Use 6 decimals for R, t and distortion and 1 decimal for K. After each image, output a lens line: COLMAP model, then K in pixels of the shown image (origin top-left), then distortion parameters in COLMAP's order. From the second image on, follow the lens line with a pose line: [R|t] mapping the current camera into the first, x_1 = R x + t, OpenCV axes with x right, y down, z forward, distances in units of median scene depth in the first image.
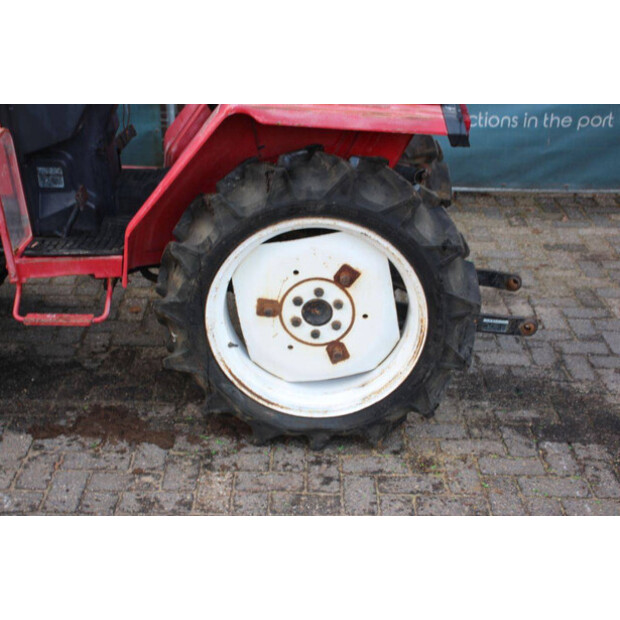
lens RADIAL K [[1015.6, 0, 315.8], [0, 1015.6, 316.6], [0, 0, 1]] dist [0.145073, 0.000000]
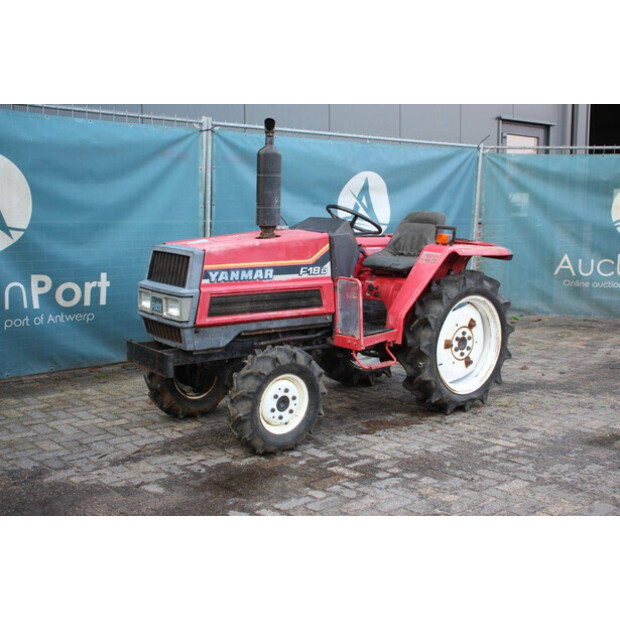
lens RADIAL K [[776.0, 0, 315.7], [0, 776.0, 312.5], [0, 0, 1]] dist [0.000491, 0.000000]
pose [[0.750551, -0.109259, 0.651717, -1.321776], [0.285389, 0.943113, -0.170558, 0.128341], [-0.596008, 0.314006, 0.739037, -0.071049]]
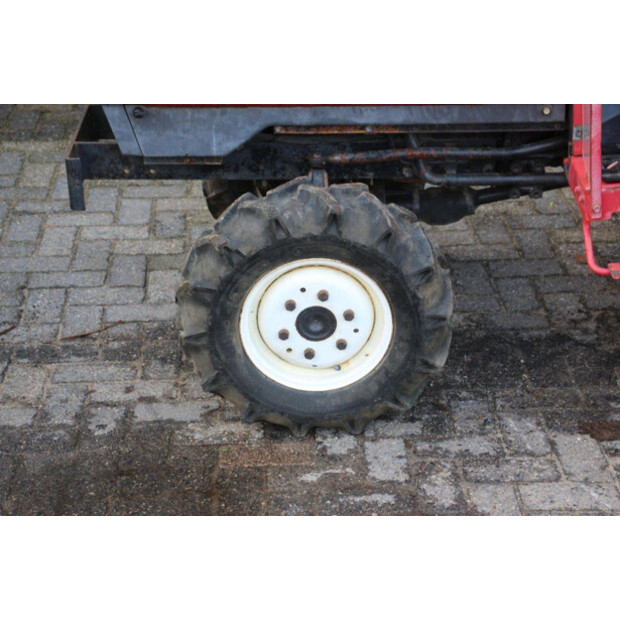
lens RADIAL K [[1452.0, 0, 316.8], [0, 1452.0, 310.9], [0, 0, 1]] dist [0.435981, 0.000000]
pose [[0.998785, -0.048922, 0.006006, -0.493713], [0.048811, 0.998656, 0.017402, 0.002399], [-0.006850, -0.017088, 0.999831, -0.017986]]
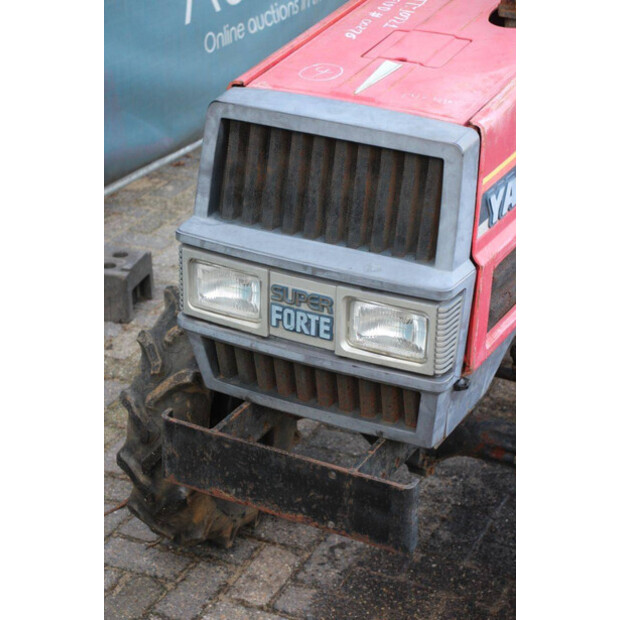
lens RADIAL K [[1452.0, 0, 310.5], [0, 1452.0, 311.2], [0, 0, 1]] dist [0.435981, 0.000000]
pose [[0.439721, -0.399940, 0.804172, -1.262066], [0.393600, 0.890631, 0.227719, -0.373555], [-0.807294, 0.216390, 0.549046, 0.669645]]
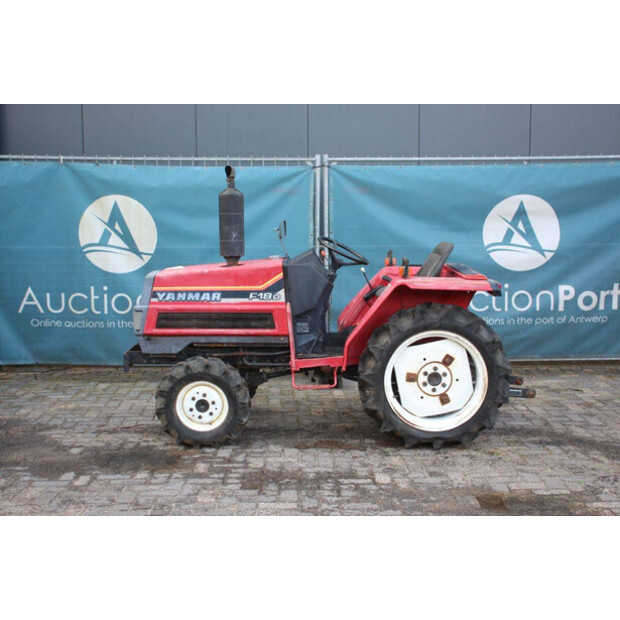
lens RADIAL K [[820.0, 0, 312.3], [0, 820.0, 312.6], [0, 0, 1]] dist [0.051188, 0.000000]
pose [[0.999313, -0.033358, 0.016146, -0.278197], [0.036702, 0.951199, -0.306387, 0.381828], [-0.005138, 0.306769, 0.951770, -0.681024]]
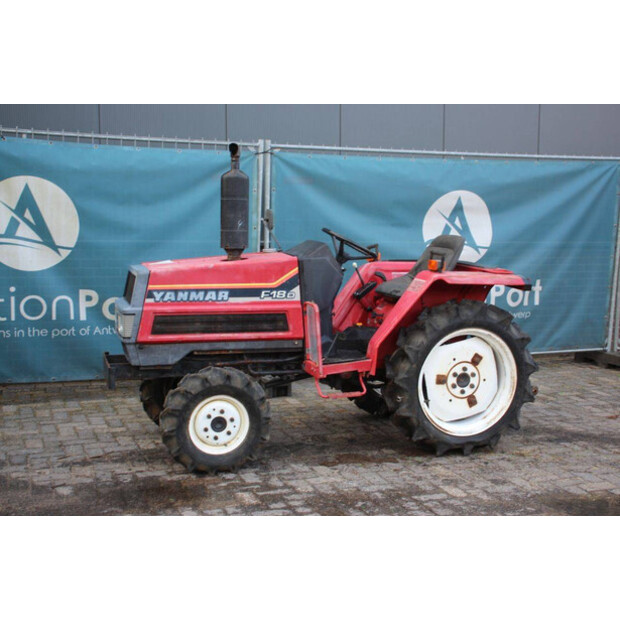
lens RADIAL K [[820.0, 0, 314.1], [0, 820.0, 315.0], [0, 0, 1]] dist [0.051188, 0.000000]
pose [[0.940084, -0.053931, 0.336649, -0.811828], [0.153612, 0.948510, -0.277005, 0.277180], [-0.304376, 0.312122, 0.899964, -0.405510]]
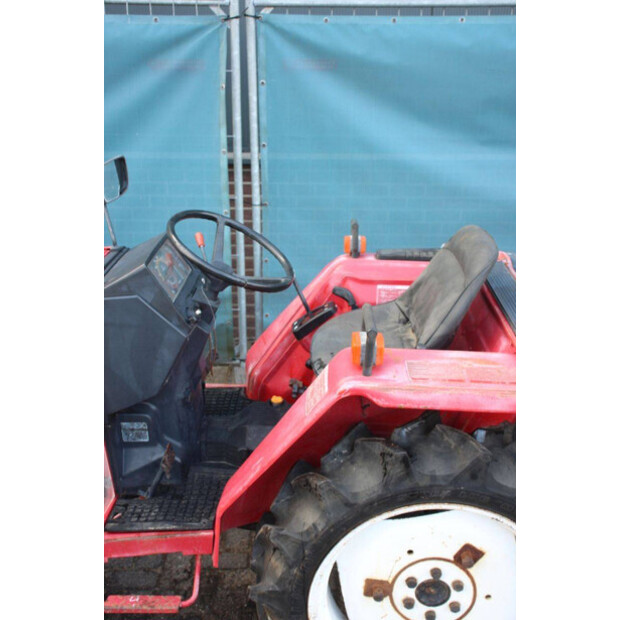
lens RADIAL K [[758.4, 0, 309.4], [0, 758.4, 318.6], [0, 0, 1]] dist [0.029302, 0.000000]
pose [[0.999666, -0.017796, -0.018733, -0.089039], [0.016296, 0.996868, -0.077392, -0.191480], [0.020052, 0.077061, 0.996825, 0.322632]]
